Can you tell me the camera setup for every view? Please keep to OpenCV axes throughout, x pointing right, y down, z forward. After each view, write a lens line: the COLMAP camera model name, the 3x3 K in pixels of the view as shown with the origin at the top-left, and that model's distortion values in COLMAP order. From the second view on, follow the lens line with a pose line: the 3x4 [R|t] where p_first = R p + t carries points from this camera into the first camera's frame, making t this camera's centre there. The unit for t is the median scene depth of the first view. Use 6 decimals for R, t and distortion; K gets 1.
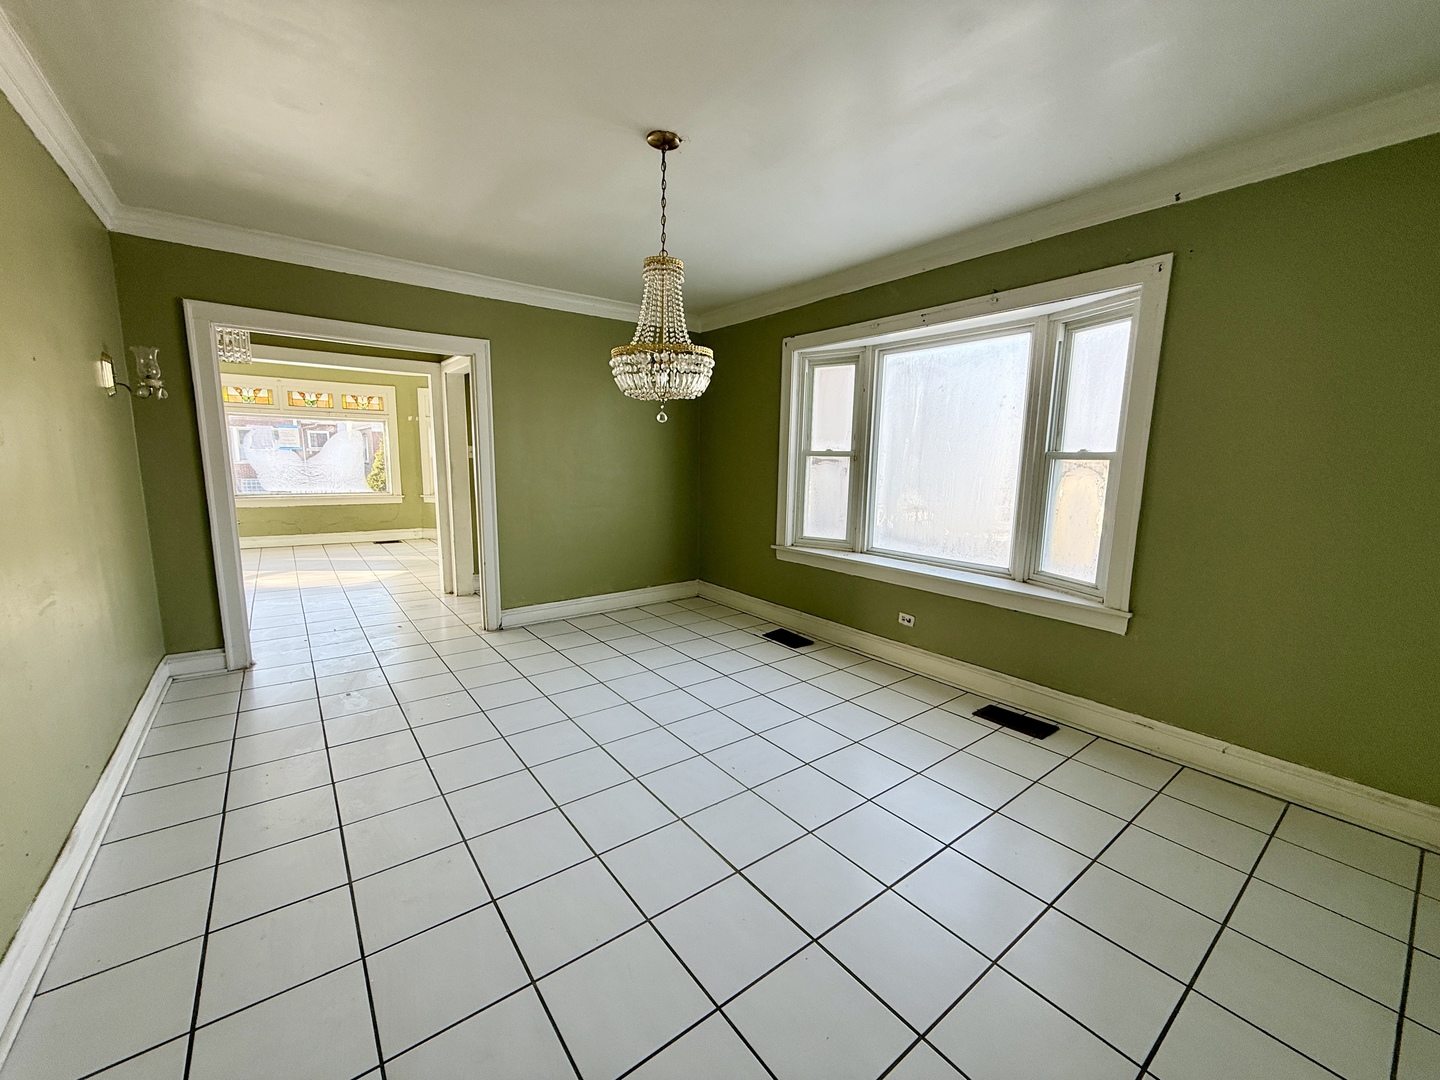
lens RADIAL K [[573.5, 0, 713.6], [0, 573.5, 543.8], [0, 0, 1]] dist [0.007449, 0.000841]
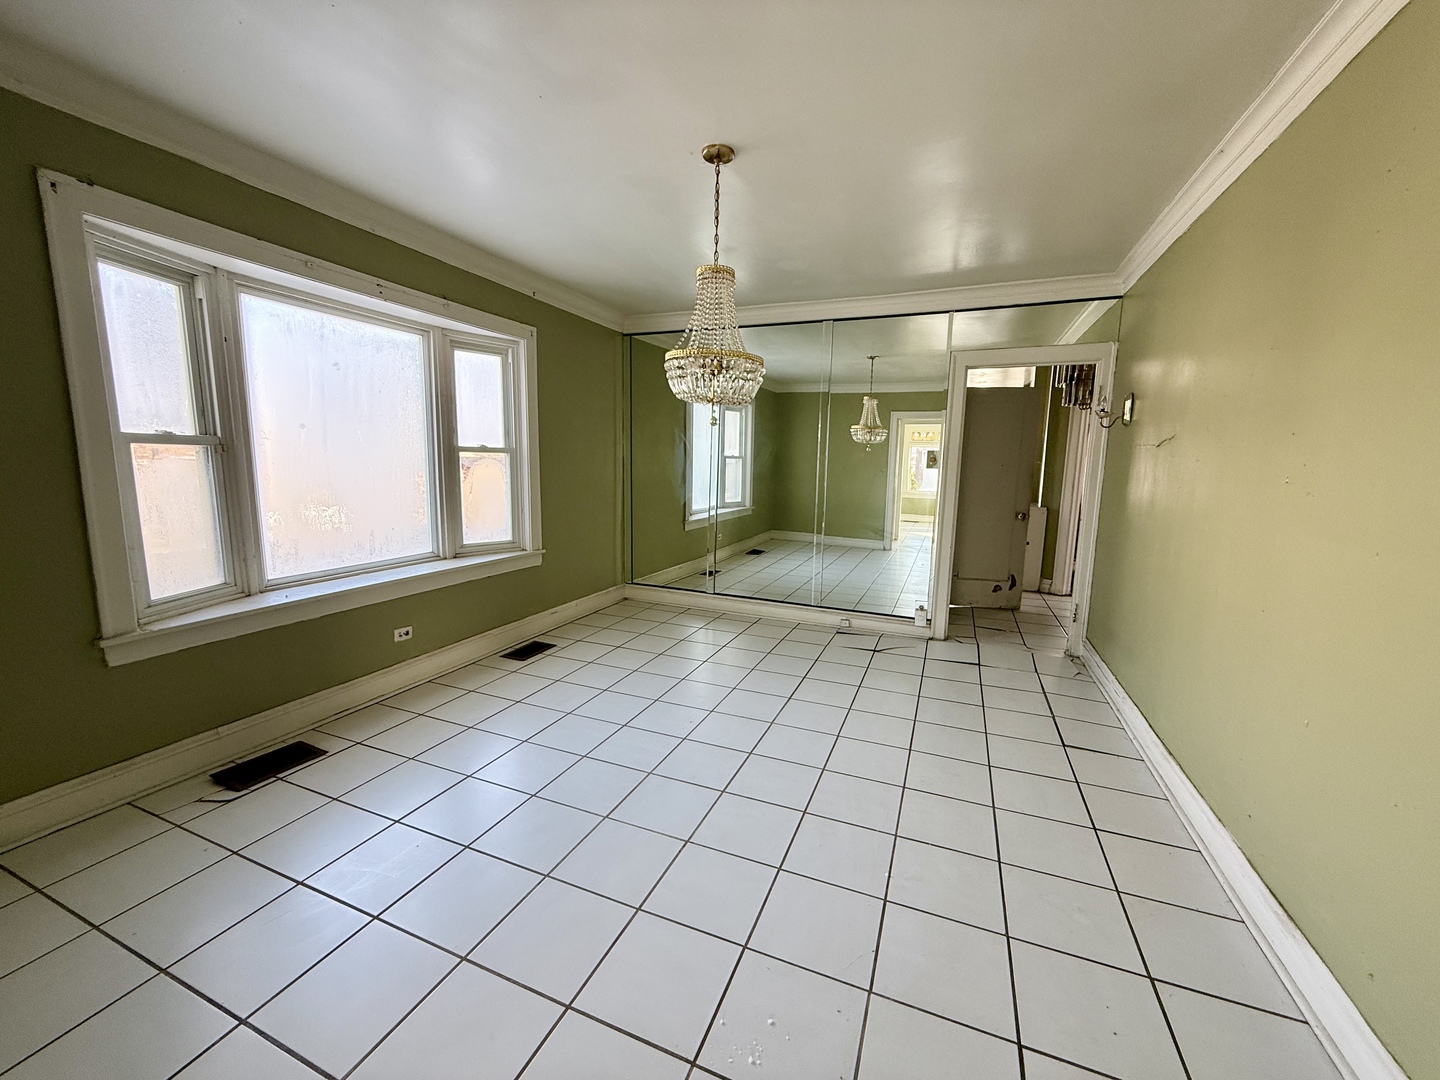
lens RADIAL K [[573.5, 0, 714.5], [0, 573.5, 541.8], [0, 0, 1]] dist [0.007449, 0.000841]
pose [[-0.498010, -0.151217, 0.853885, -0.682910], [0.100725, 0.967926, 0.230159, -0.172337], [-0.861302, 0.200629, -0.466806, 1.044184]]
